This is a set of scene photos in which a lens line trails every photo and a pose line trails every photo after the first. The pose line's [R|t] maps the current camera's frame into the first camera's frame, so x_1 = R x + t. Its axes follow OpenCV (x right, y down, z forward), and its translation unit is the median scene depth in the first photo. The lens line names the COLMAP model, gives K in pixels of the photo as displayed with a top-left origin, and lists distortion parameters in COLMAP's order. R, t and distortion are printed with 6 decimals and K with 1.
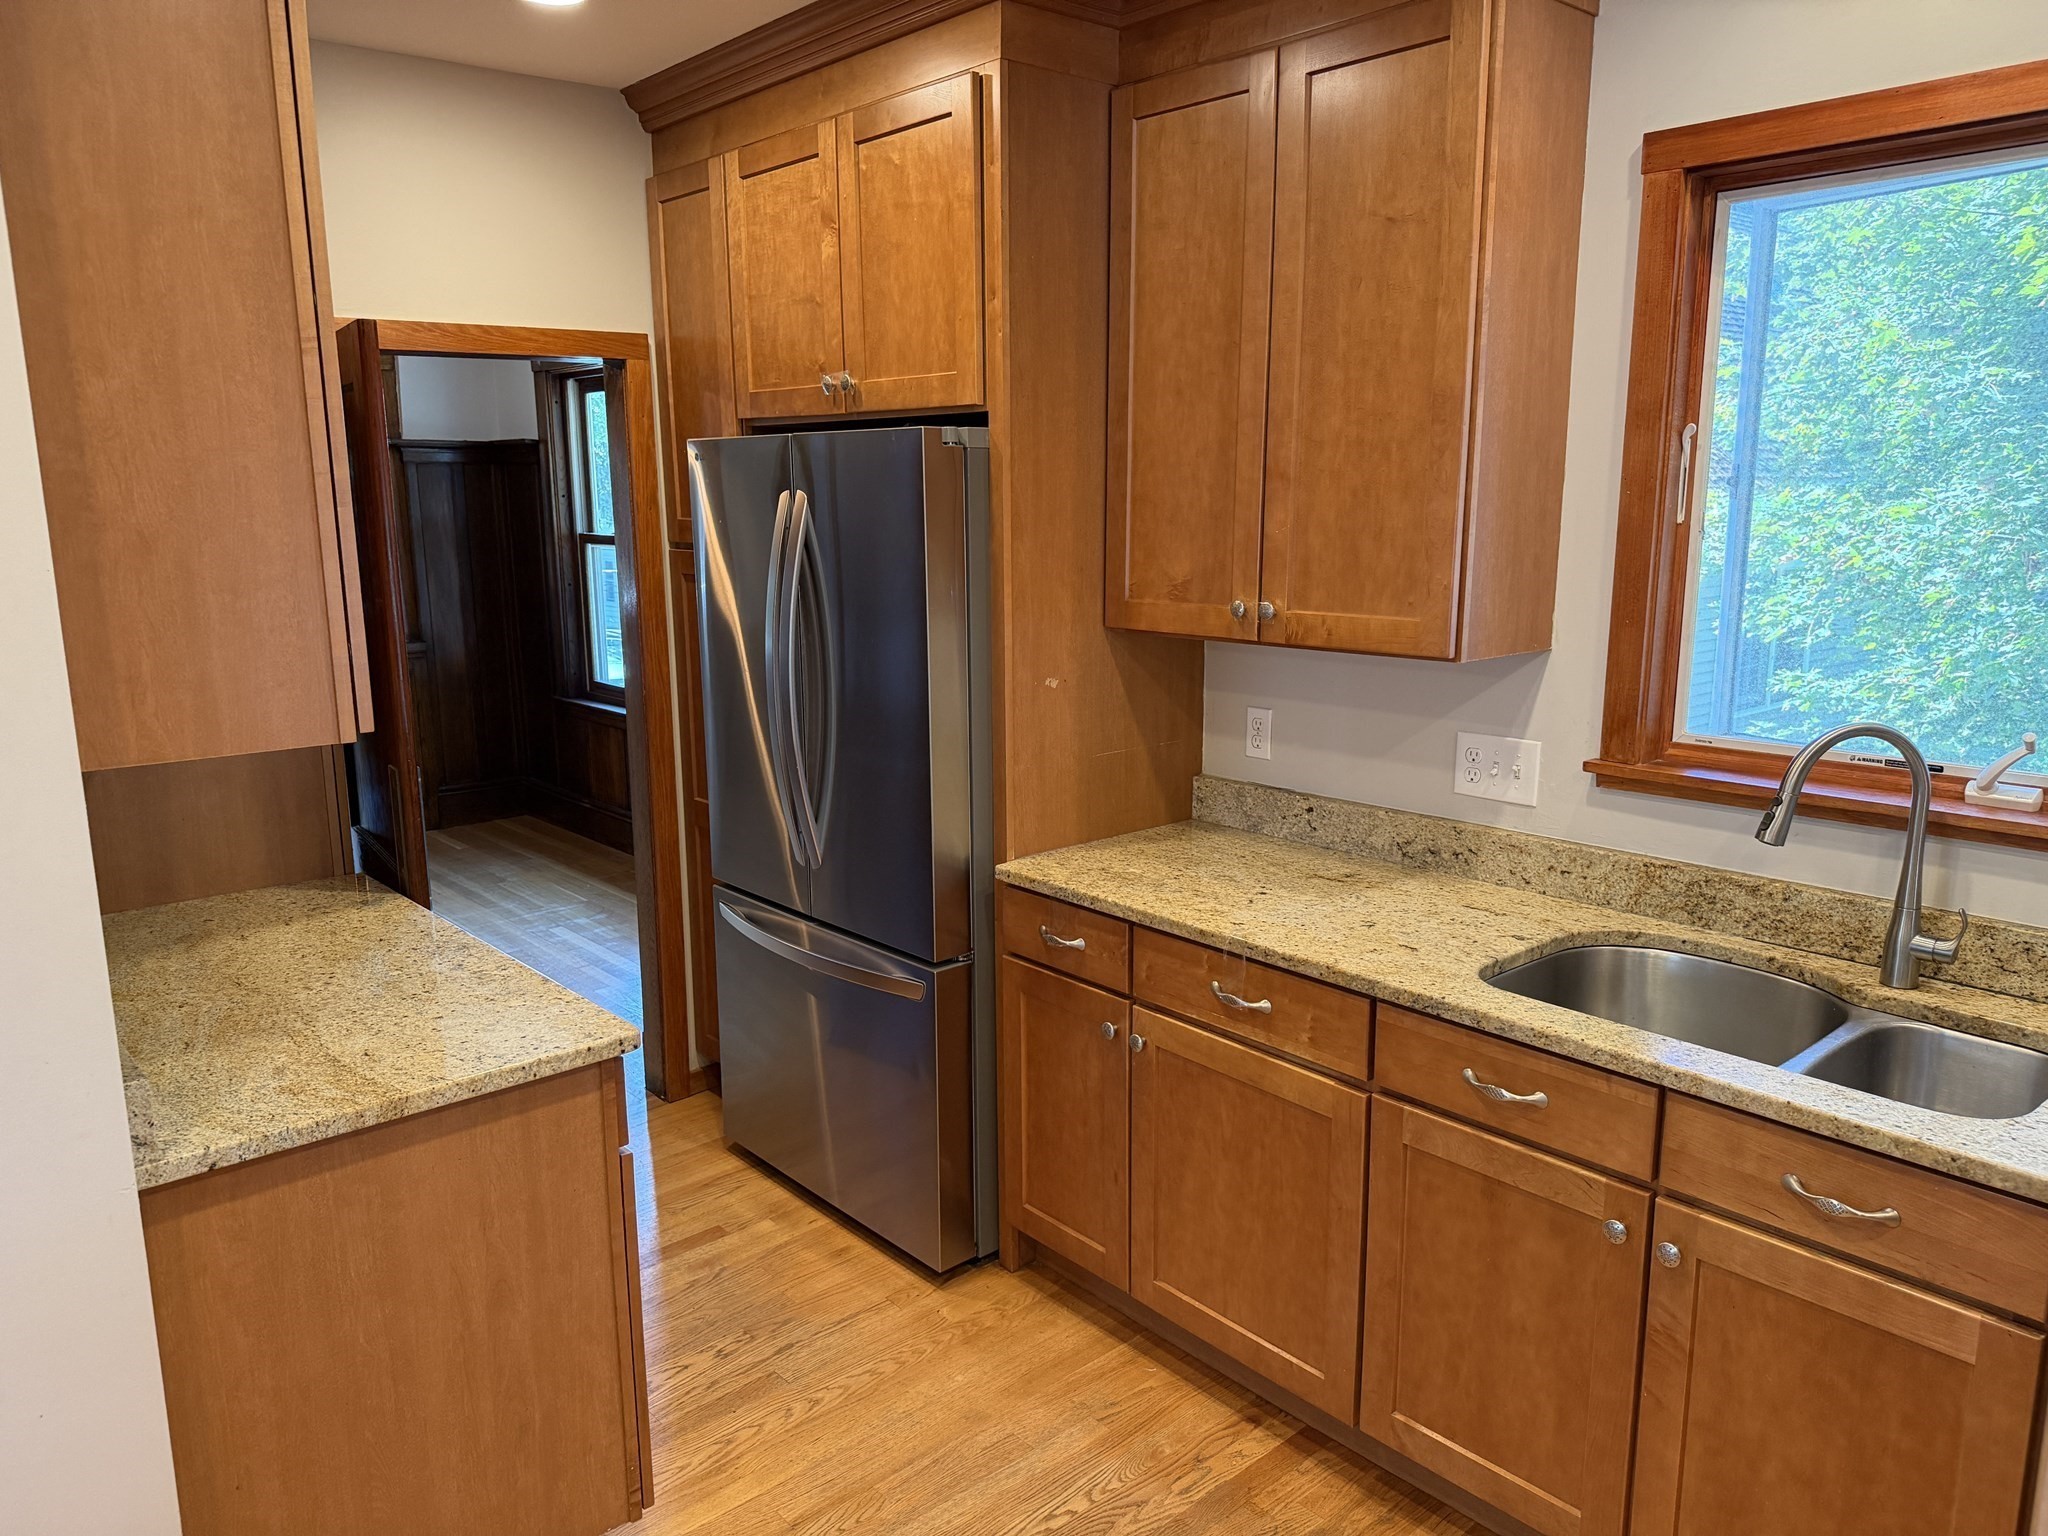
lens RADIAL K [[1434.8, 0, 1019.6], [0, 1434.8, 780.2], [0, 0, 1]] dist [0.064127, -0.075510]
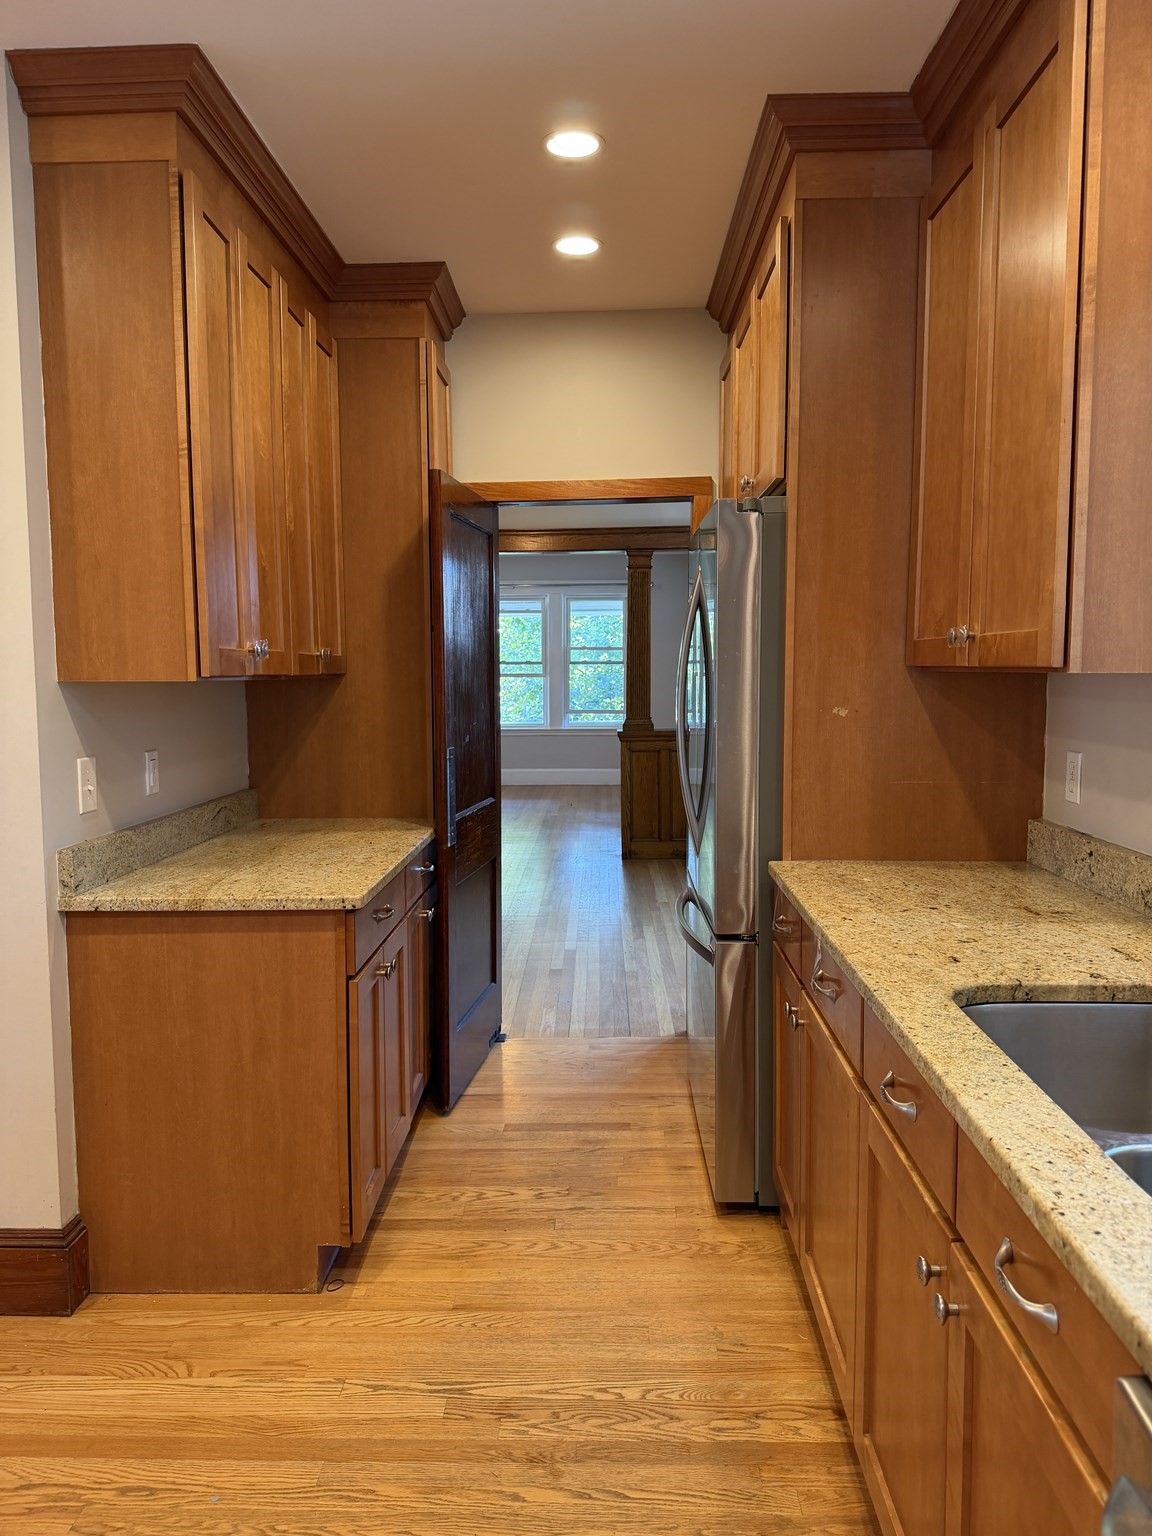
lens RADIAL K [[1076.1, 0, 572.4], [0, 1076.1, 764.8], [0, 0, 1]] dist [0.064127, -0.075510]
pose [[0.737757, 0.065758, -0.671856, 0.636177], [-0.133120, 0.989873, -0.049293, 0.065240], [0.661811, 0.125804, 0.739040, 0.312978]]
